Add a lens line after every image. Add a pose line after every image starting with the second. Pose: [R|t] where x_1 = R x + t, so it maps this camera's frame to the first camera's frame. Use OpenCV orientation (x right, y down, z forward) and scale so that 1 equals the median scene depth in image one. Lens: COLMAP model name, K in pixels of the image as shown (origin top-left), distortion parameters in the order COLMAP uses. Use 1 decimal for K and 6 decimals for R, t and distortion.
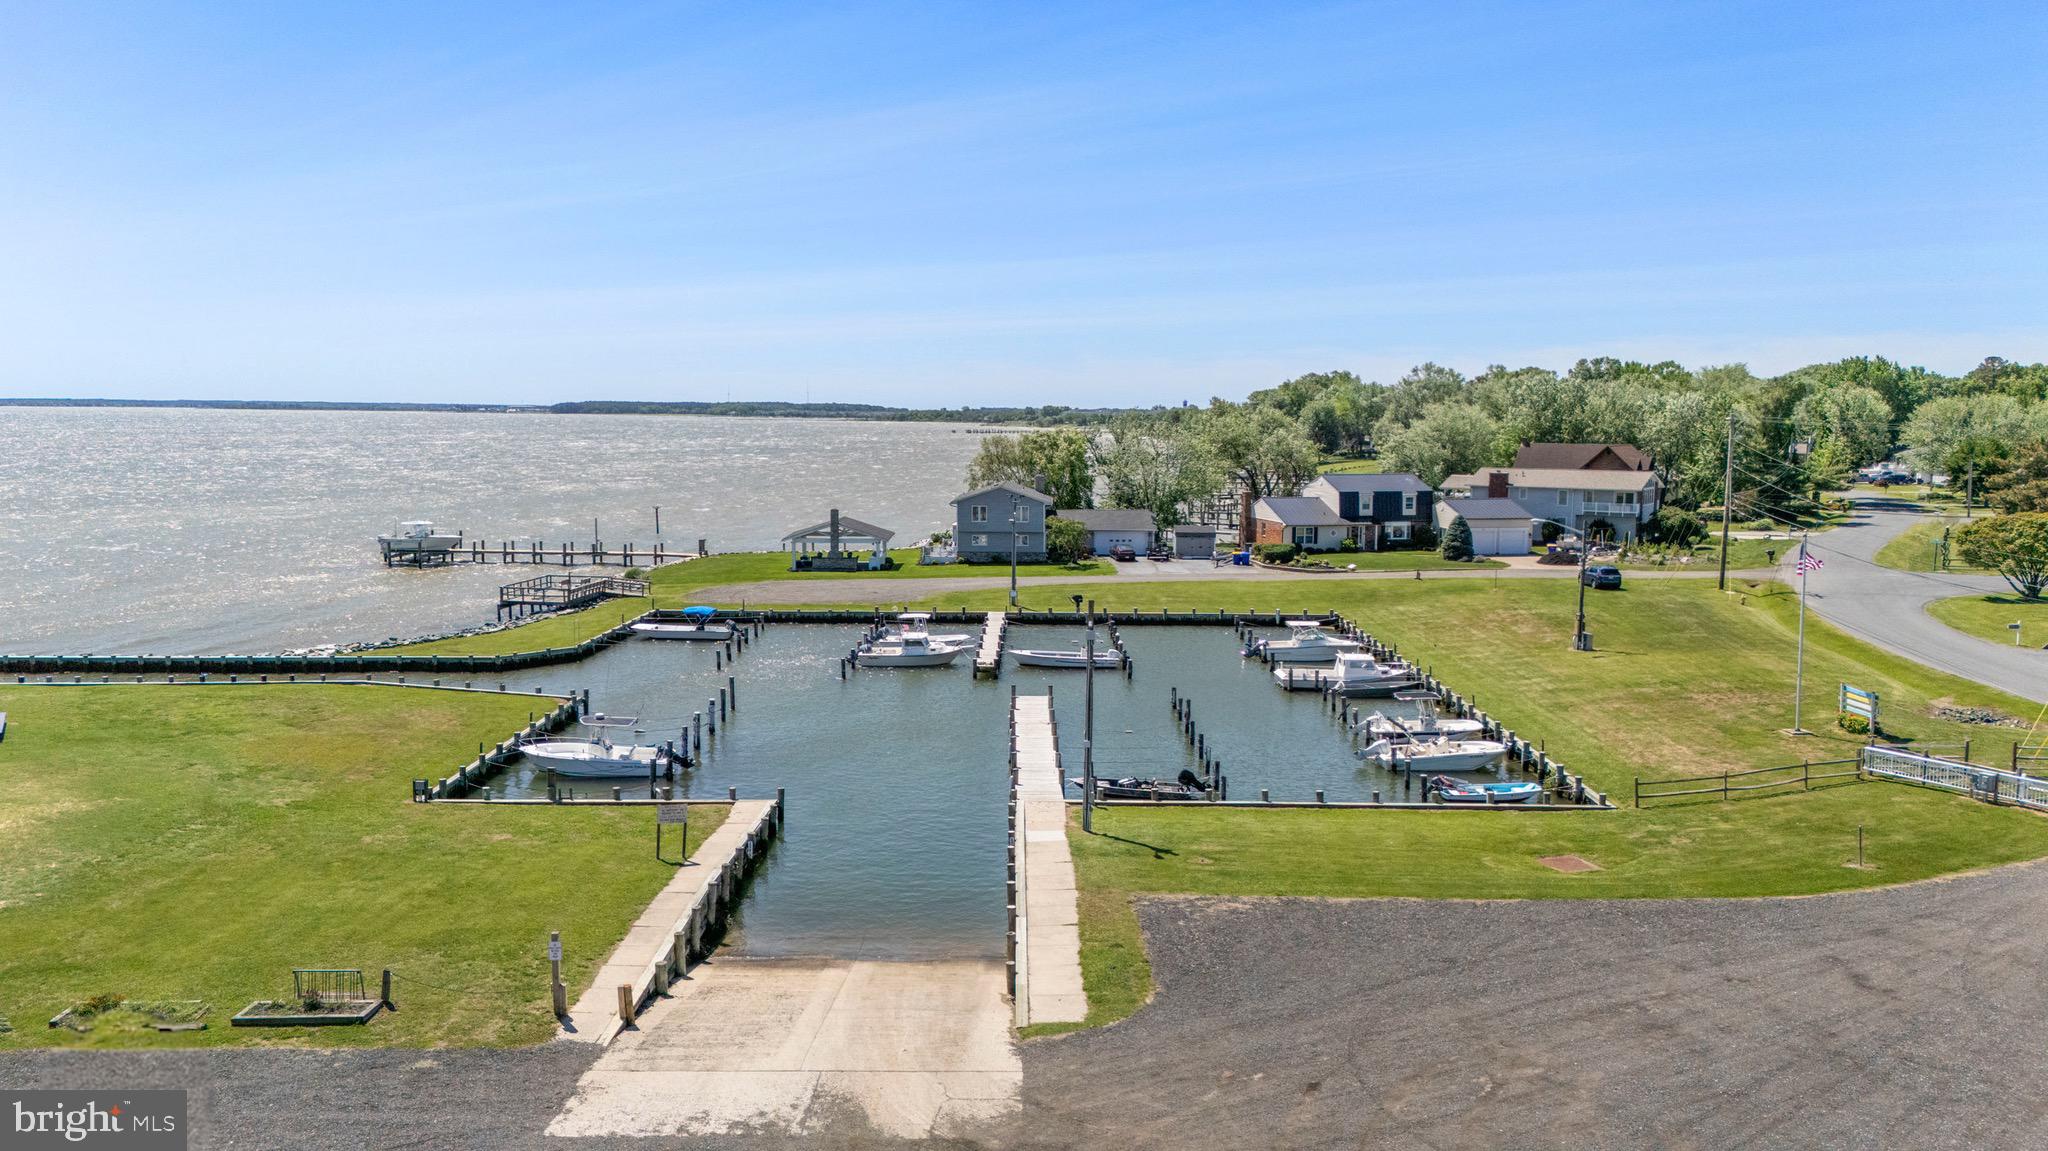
lens RADIAL K [[1519.1, 0, 1024.0], [0, 1519.1, 575.5], [0, 0, 1]] dist [0.099807, -0.110425]
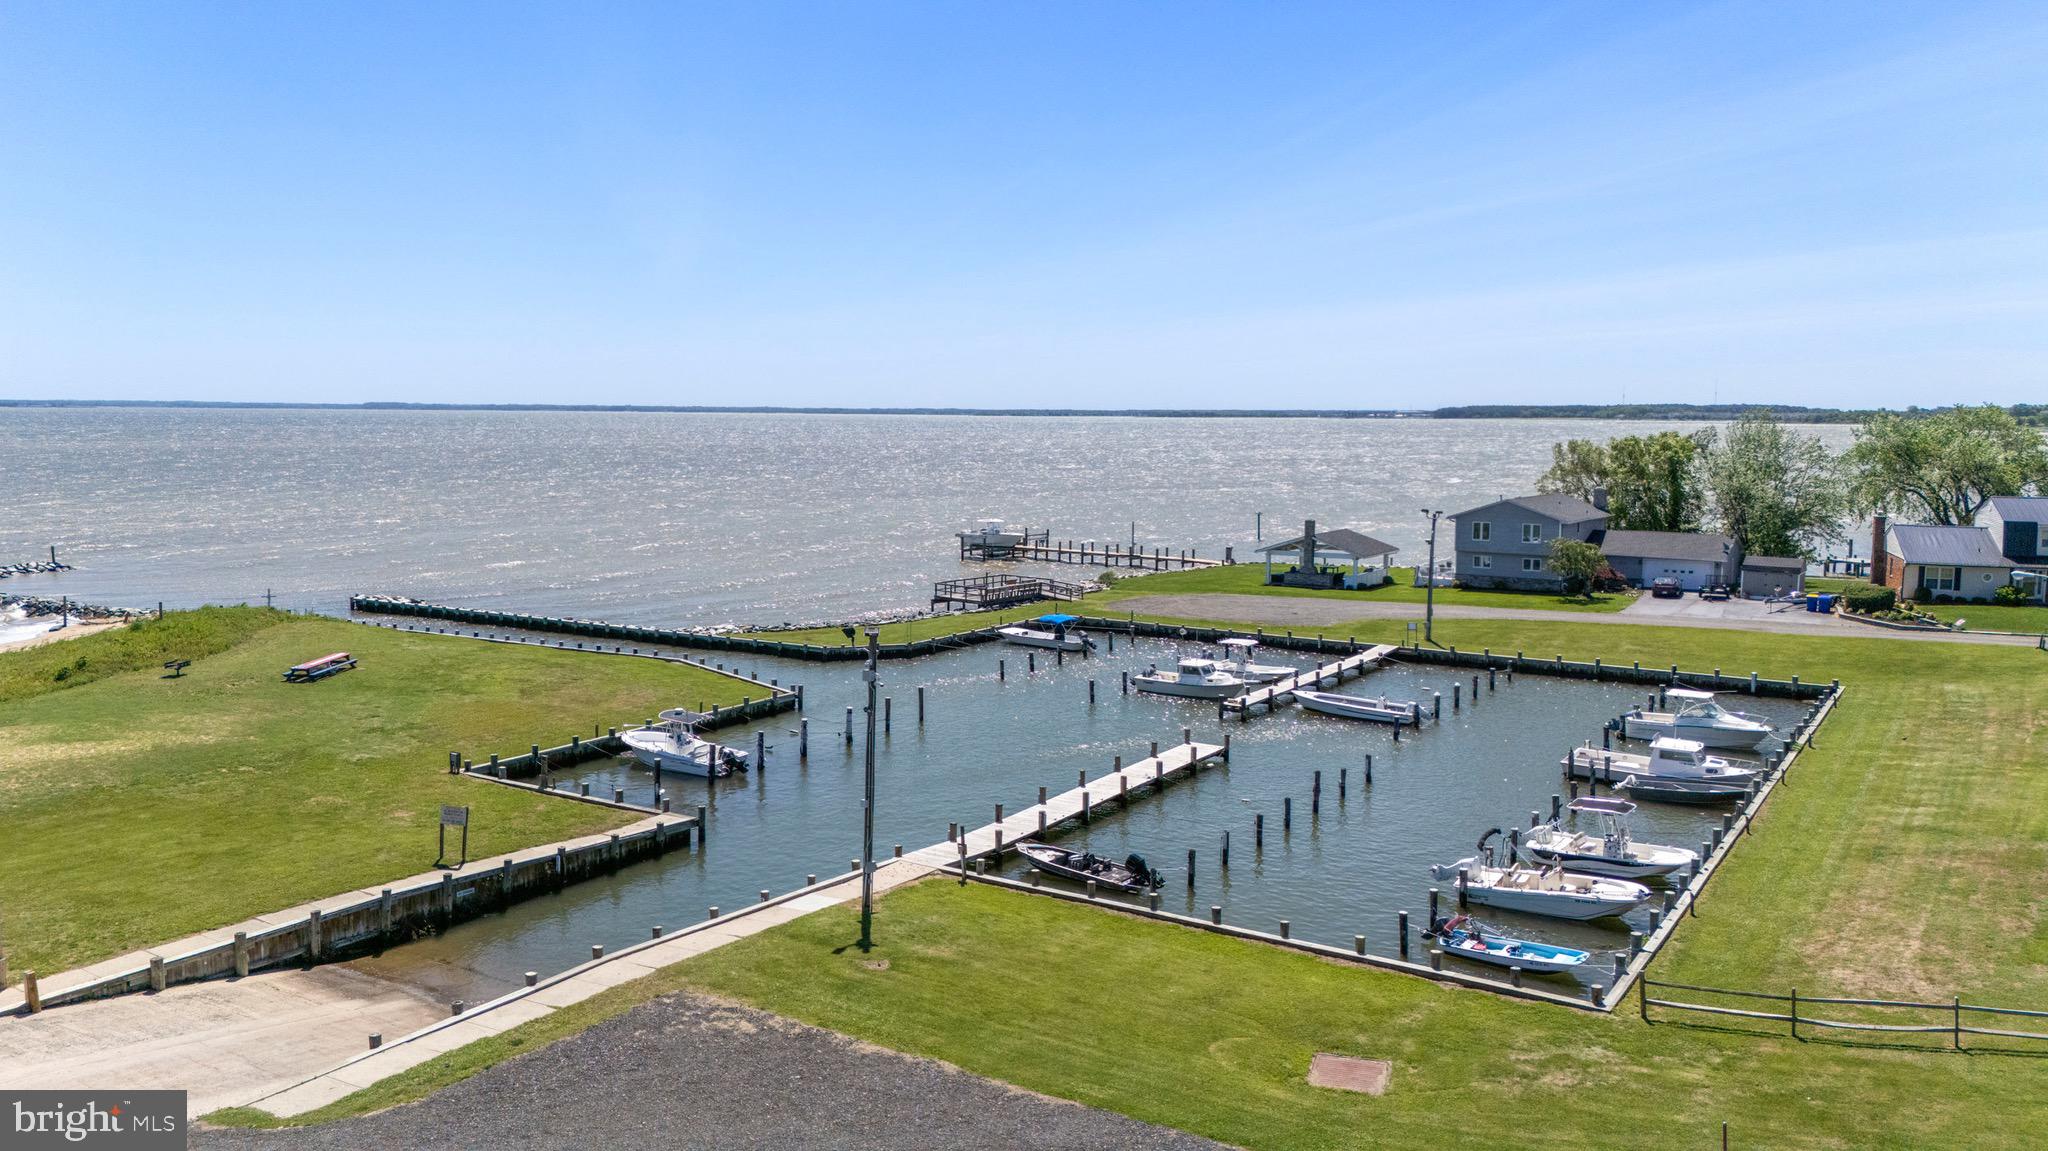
lens RADIAL K [[1519.1, 0, 1024.0], [0, 1519.1, 575.5], [0, 0, 1]] dist [0.099807, -0.110425]
pose [[0.834038, 0.055507, -0.548908, 0.234454], [-0.057251, 0.998262, 0.013956, -0.013079], [0.548729, 0.019786, 0.835766, 0.138274]]
